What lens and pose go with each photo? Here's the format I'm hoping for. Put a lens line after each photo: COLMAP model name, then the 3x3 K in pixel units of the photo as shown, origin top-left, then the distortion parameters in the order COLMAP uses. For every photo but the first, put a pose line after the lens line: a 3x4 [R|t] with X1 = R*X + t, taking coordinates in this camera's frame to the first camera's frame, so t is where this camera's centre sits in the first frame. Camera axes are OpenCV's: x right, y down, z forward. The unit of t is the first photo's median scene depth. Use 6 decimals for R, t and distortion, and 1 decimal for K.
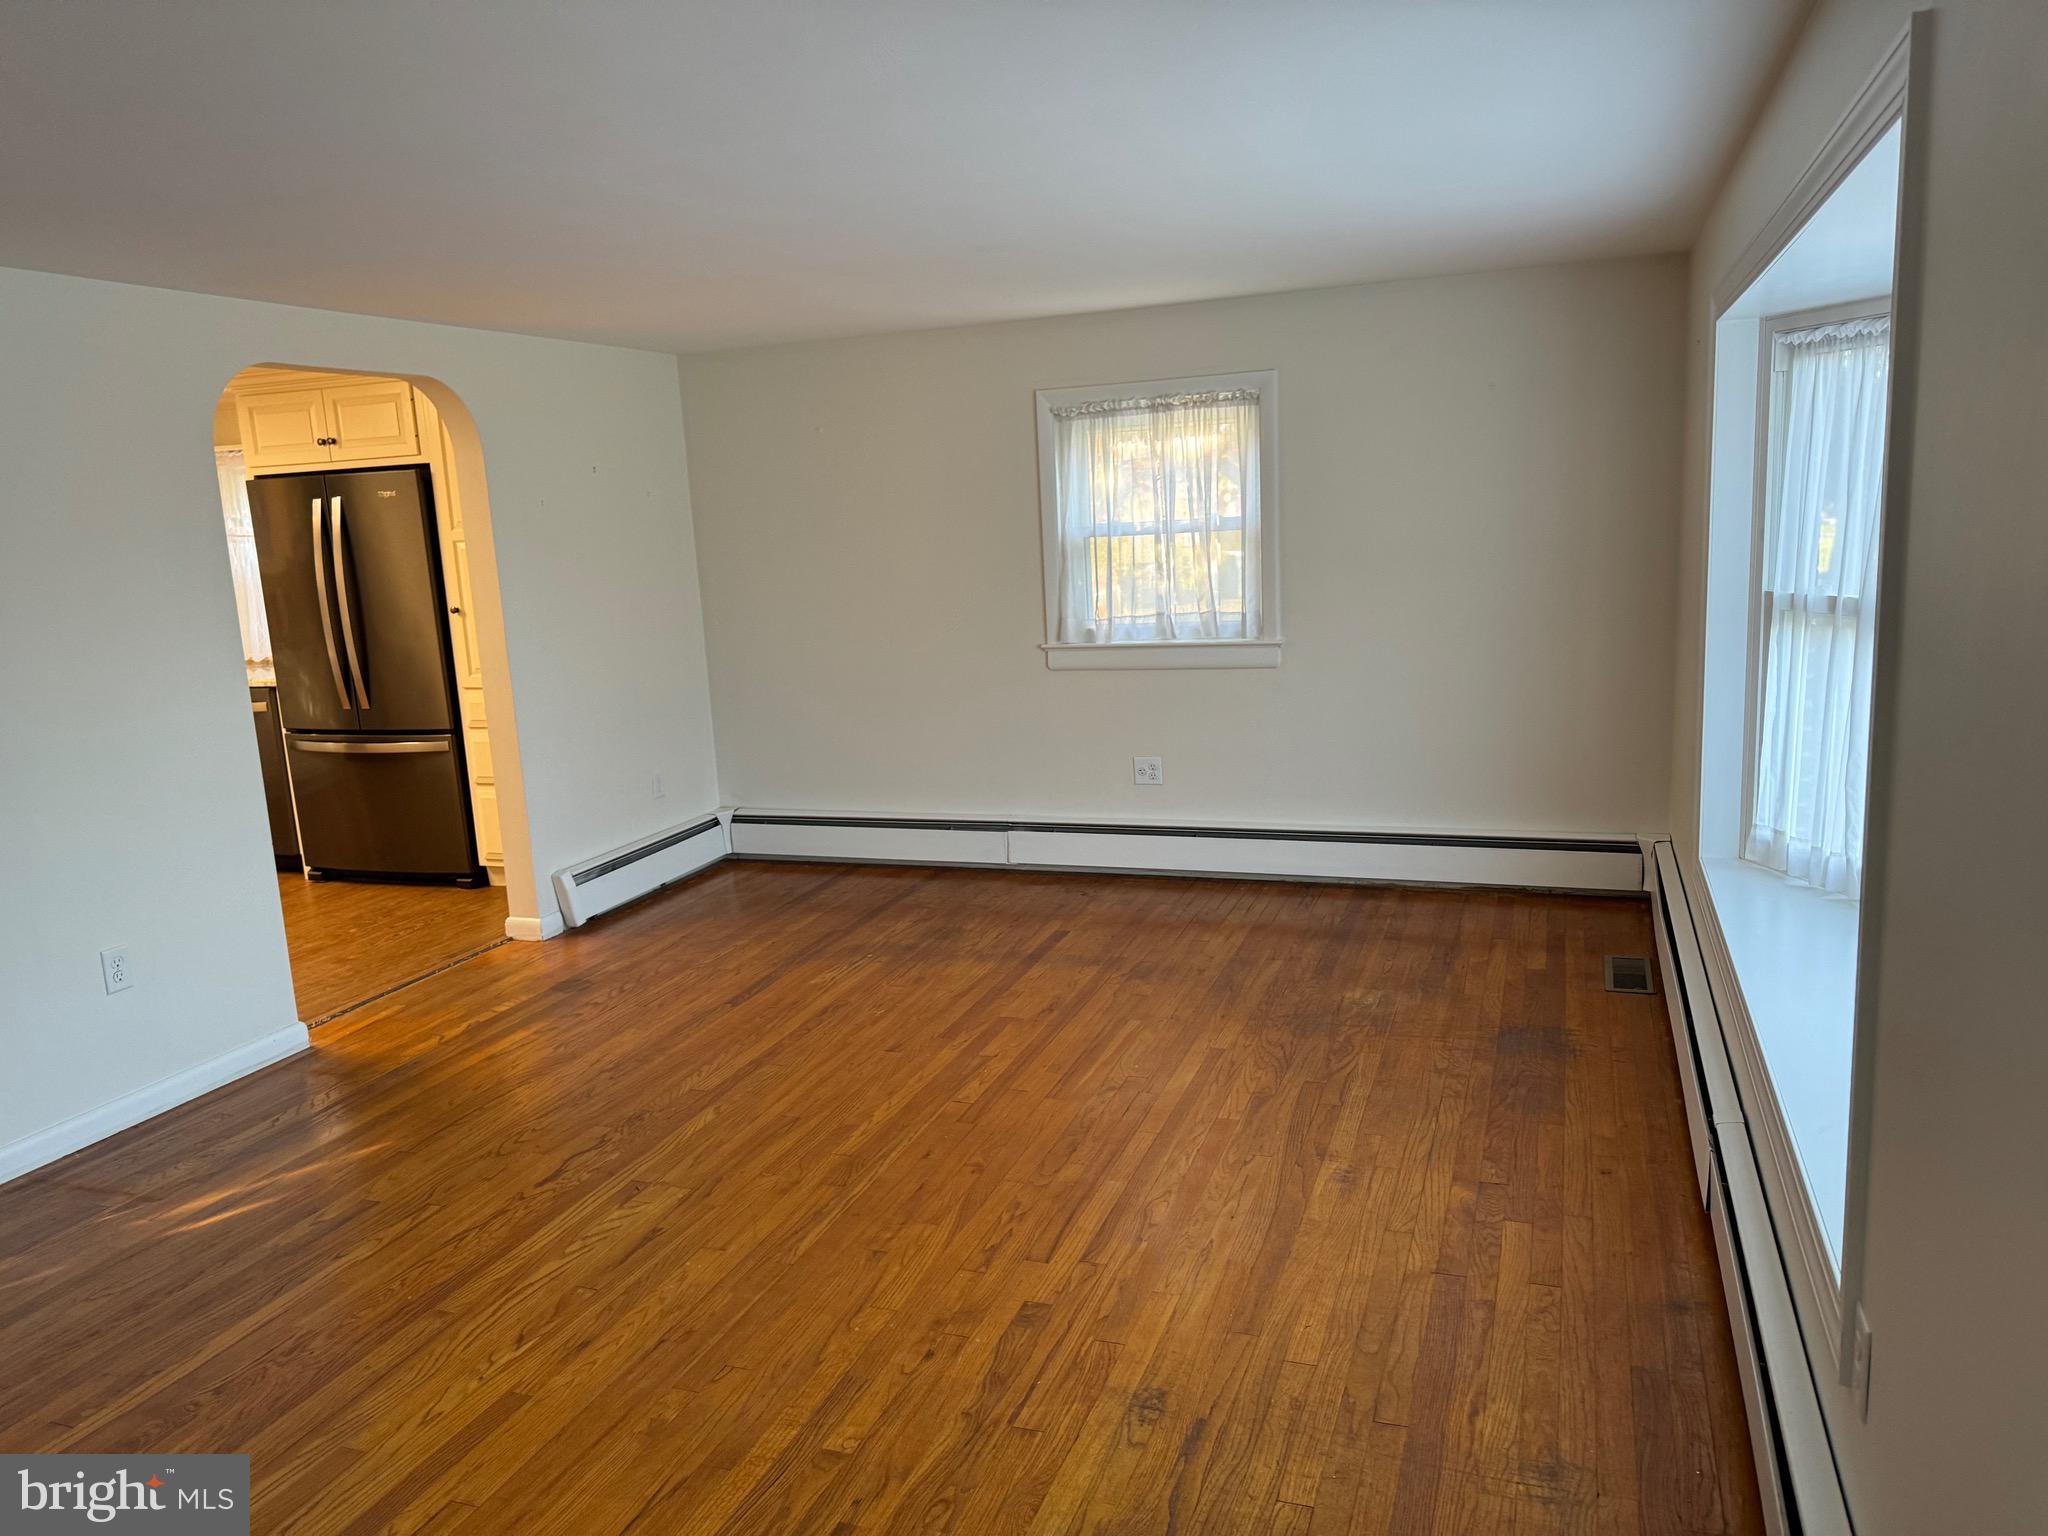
lens RADIAL K [[1488.4, 0, 1026.8], [0, 1488.4, 774.2], [0, 0, 1]] dist [0.054534, -0.055382]
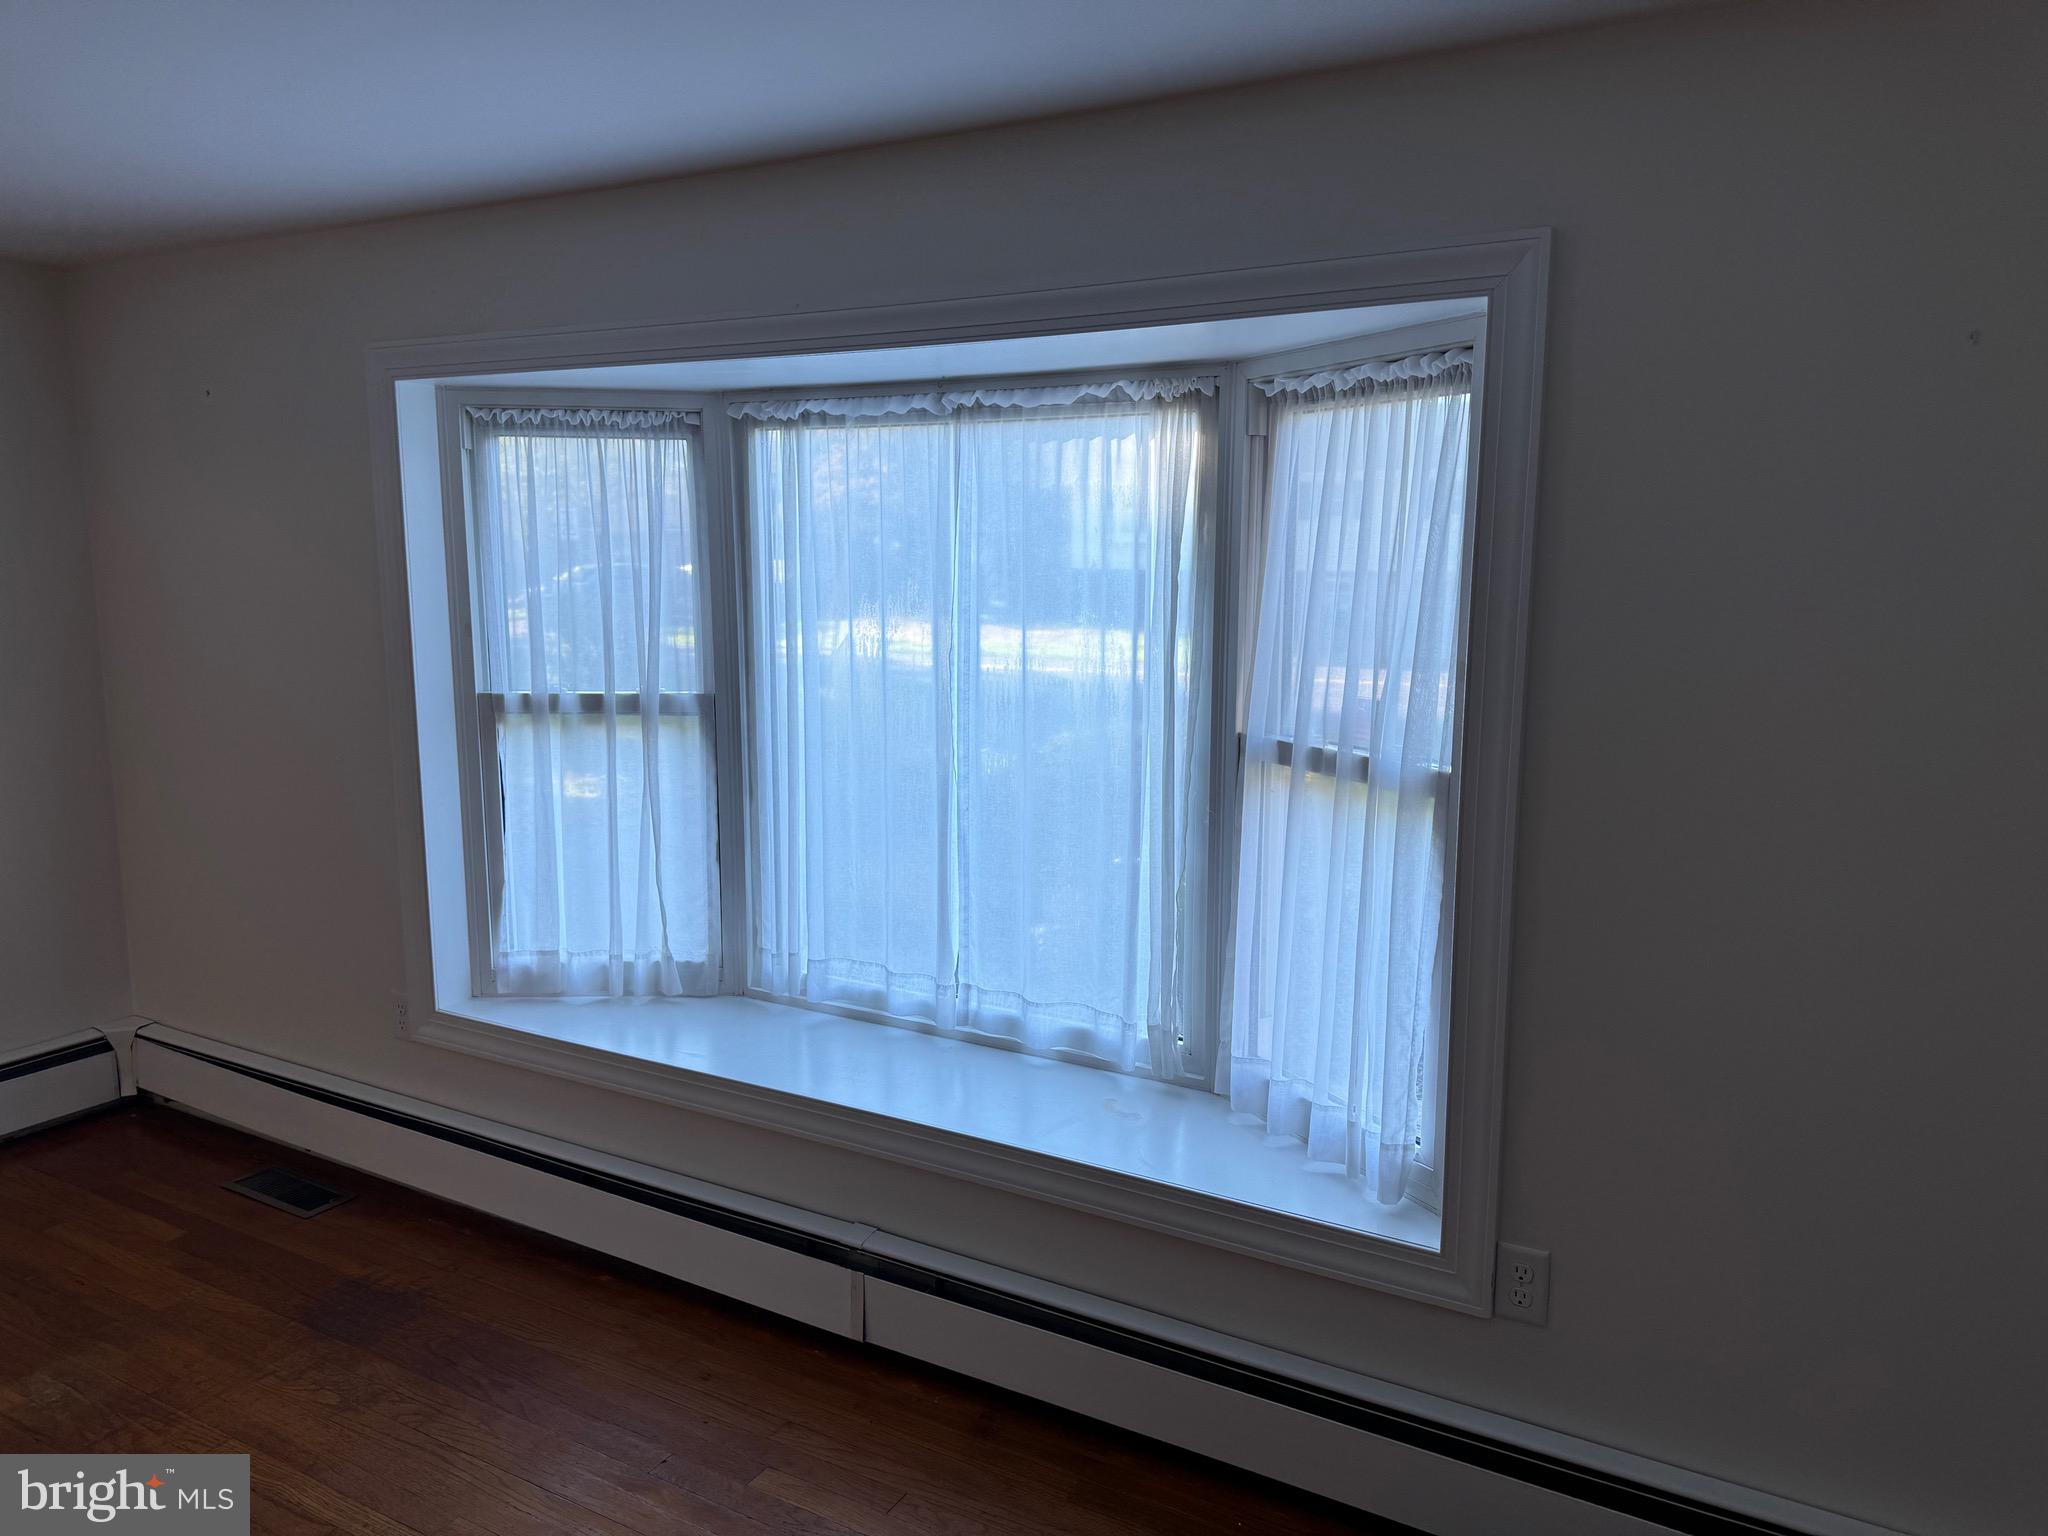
lens RADIAL K [[1488.4, 0, 1026.8], [0, 1488.4, 774.2], [0, 0, 1]] dist [0.054534, -0.055382]
pose [[0.187176, -0.133459, 0.973218, -0.369317], [0.179902, 0.978629, 0.099601, -0.123095], [-0.965712, 0.156441, 0.207186, 0.590076]]
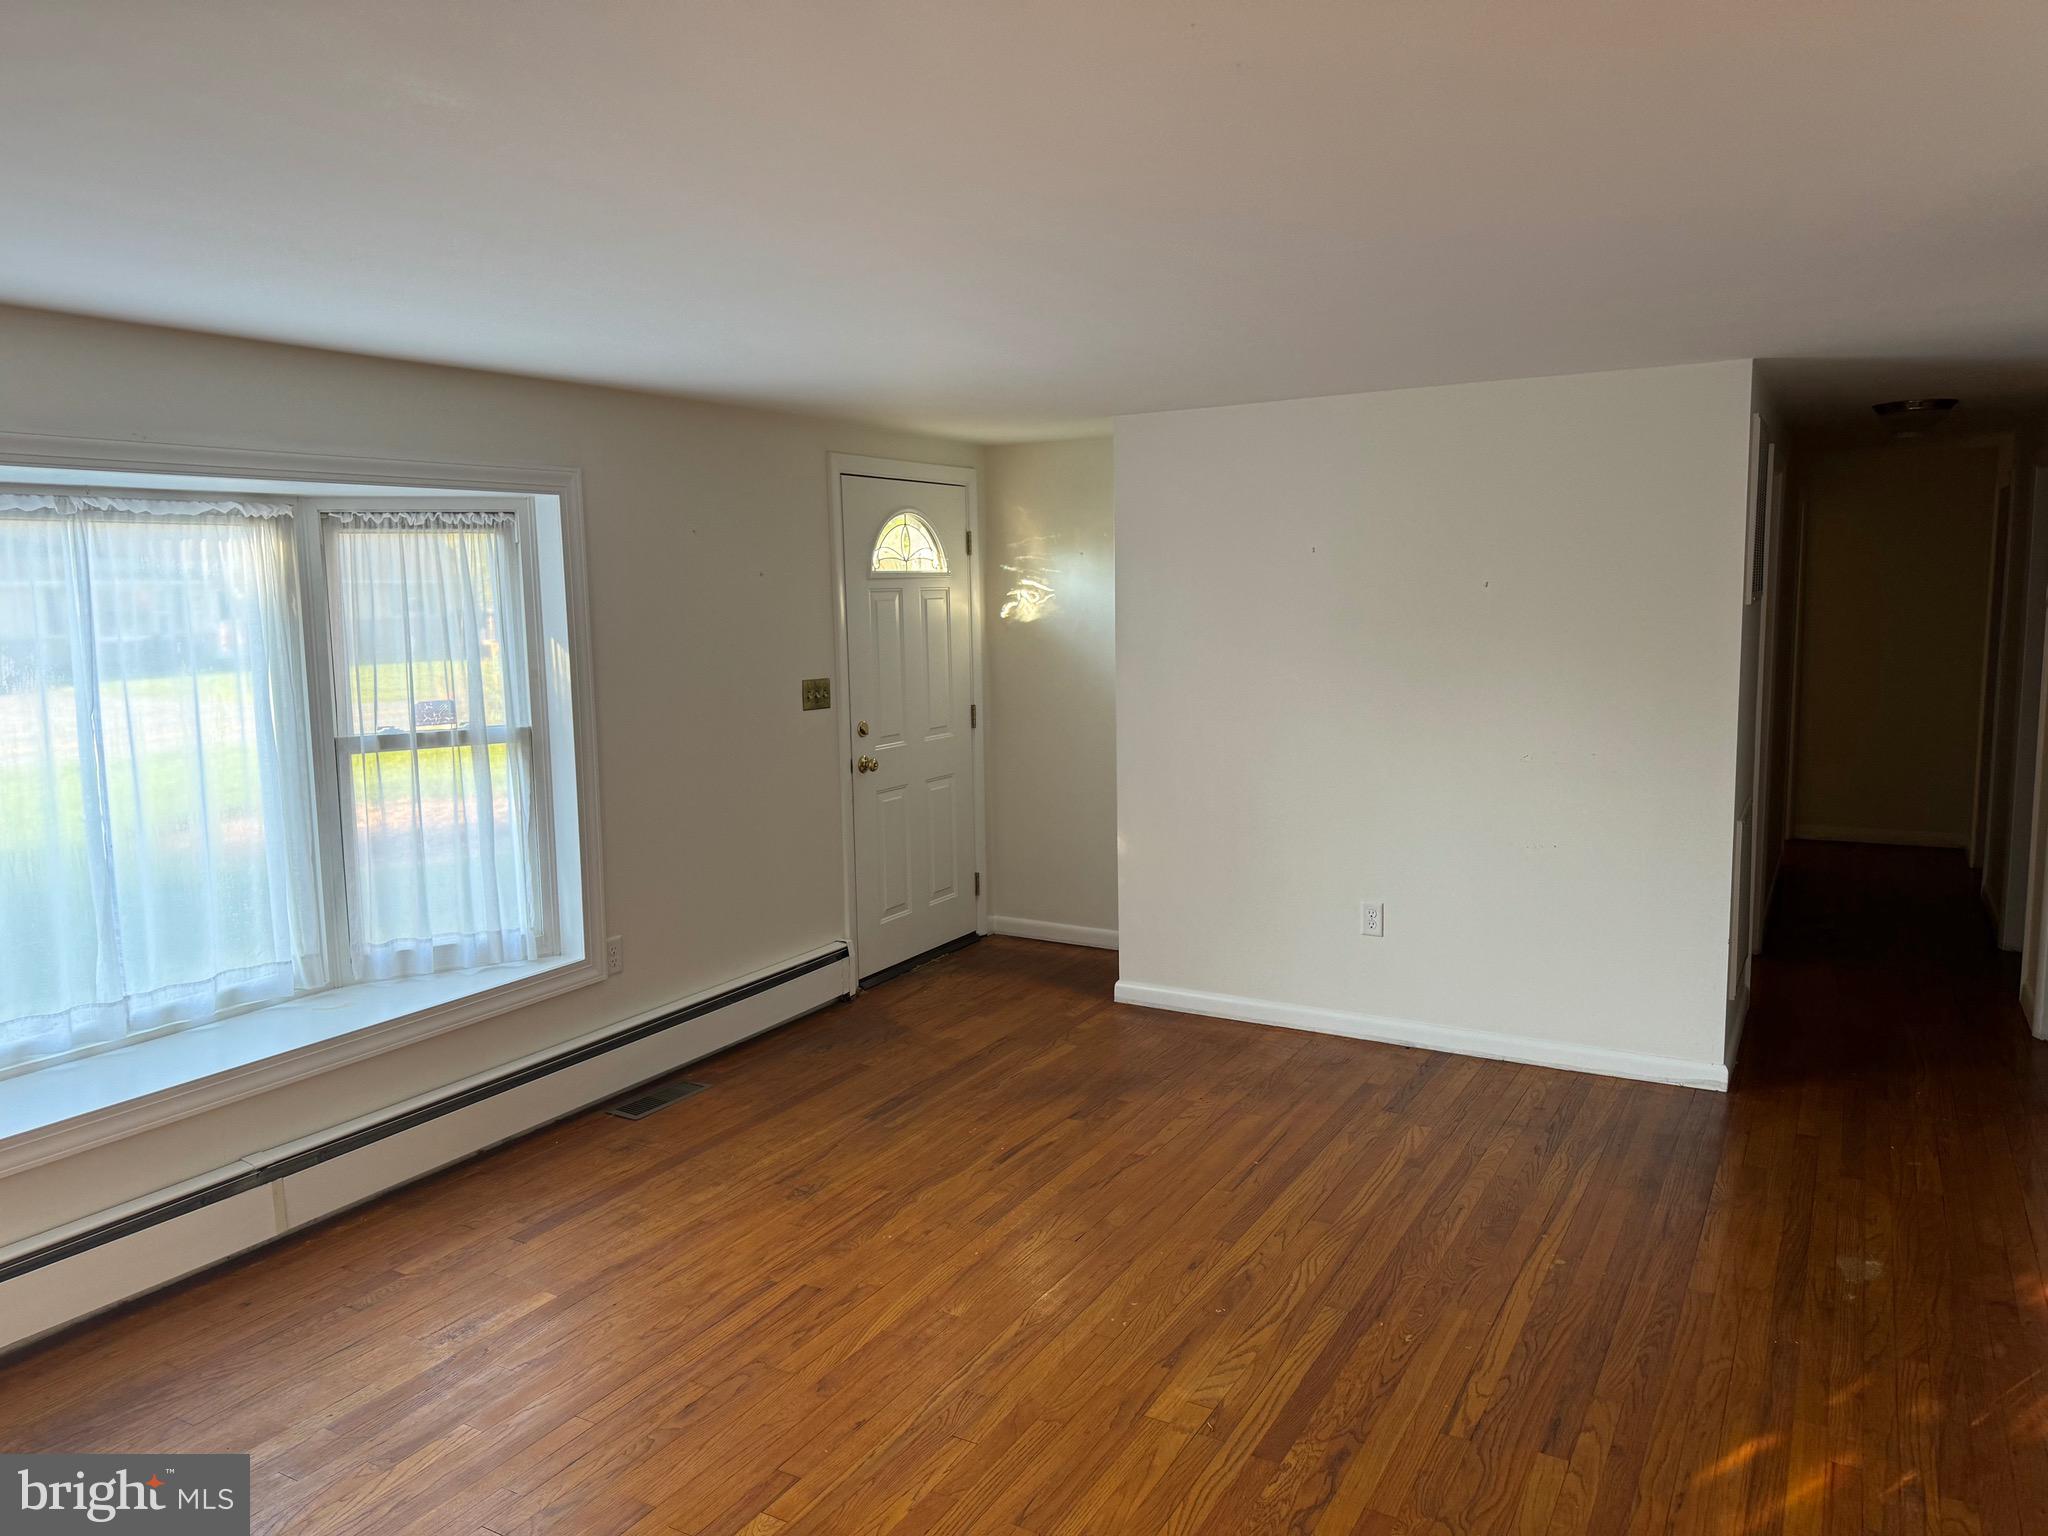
lens RADIAL K [[1488.4, 0, 1026.8], [0, 1488.4, 774.2], [0, 0, 1]] dist [0.054534, -0.055382]
pose [[-0.985440, 0.044866, 0.163999, -0.322967], [0.091835, 0.952208, 0.291318, -0.325228], [-0.143091, 0.302137, -0.942464, 1.749677]]
